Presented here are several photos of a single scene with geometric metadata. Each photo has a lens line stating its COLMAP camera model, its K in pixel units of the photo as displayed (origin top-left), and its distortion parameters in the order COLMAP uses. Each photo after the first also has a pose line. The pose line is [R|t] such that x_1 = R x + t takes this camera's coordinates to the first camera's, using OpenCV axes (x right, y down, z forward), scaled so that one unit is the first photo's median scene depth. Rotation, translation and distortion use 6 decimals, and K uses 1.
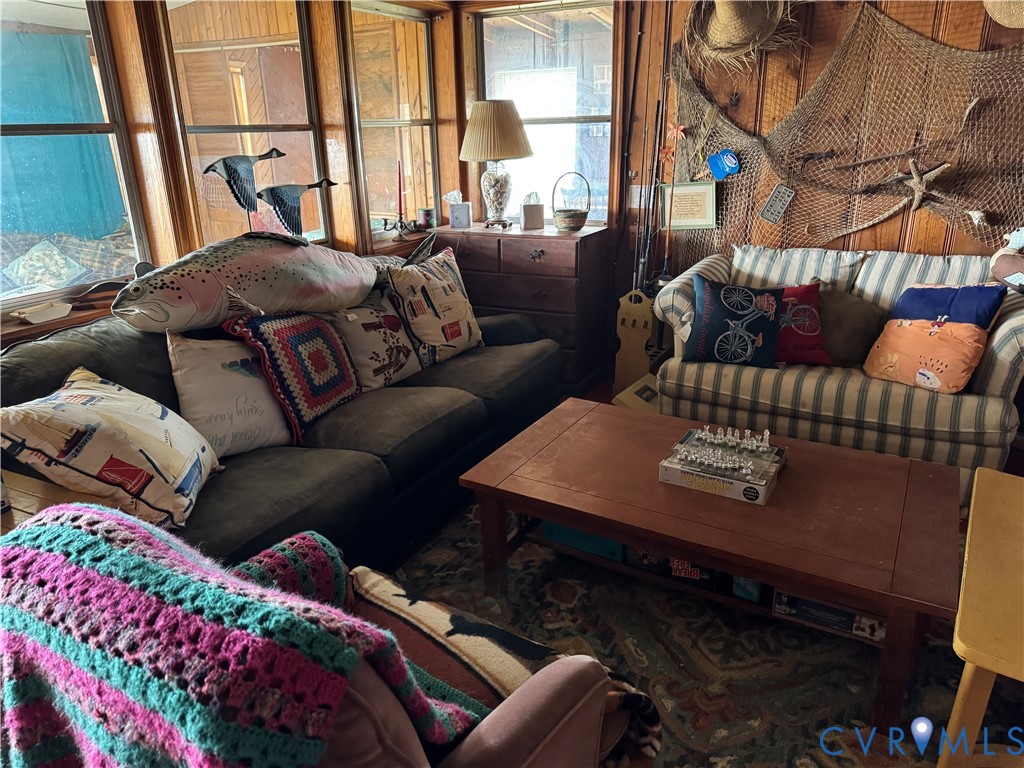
lens RADIAL K [[723.4, 0, 510.4], [0, 723.4, 385.0], [0, 0, 1]] dist [0.045825, -0.043343]
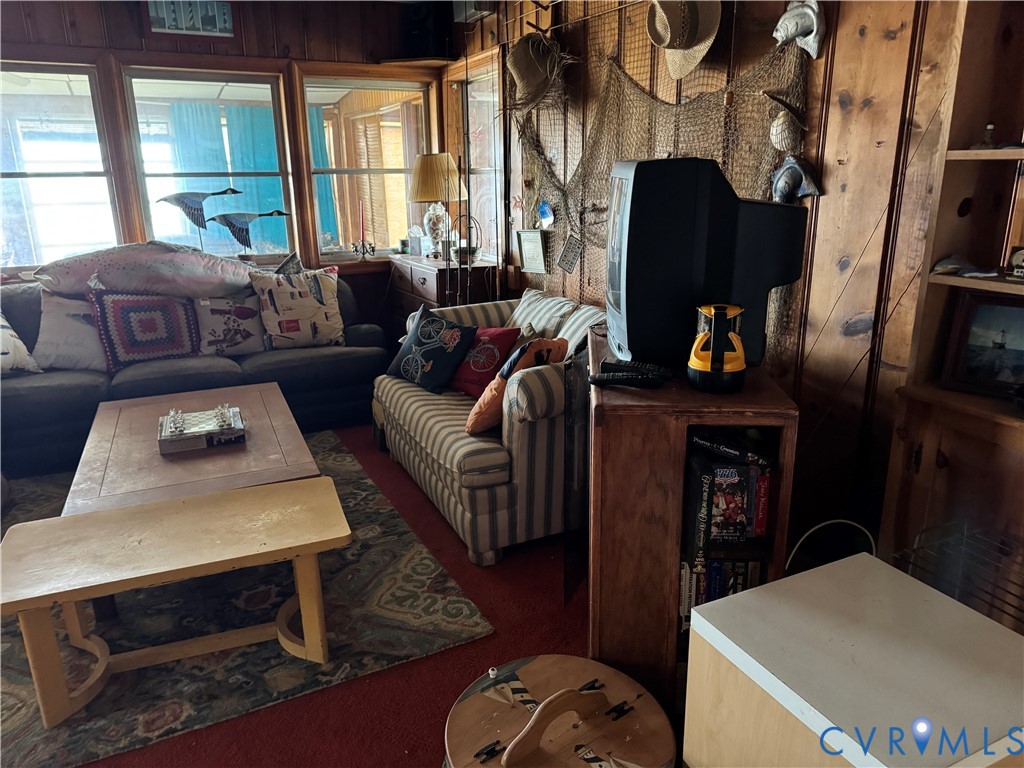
lens RADIAL K [[723.4, 0, 510.4], [0, 723.4, 385.0], [0, 0, 1]] dist [0.045825, -0.043343]
pose [[0.807250, 0.174270, -0.563895, 1.084708], [-0.200641, 0.979542, 0.015495, -0.076191], [0.555059, 0.100632, 0.825701, 0.147516]]
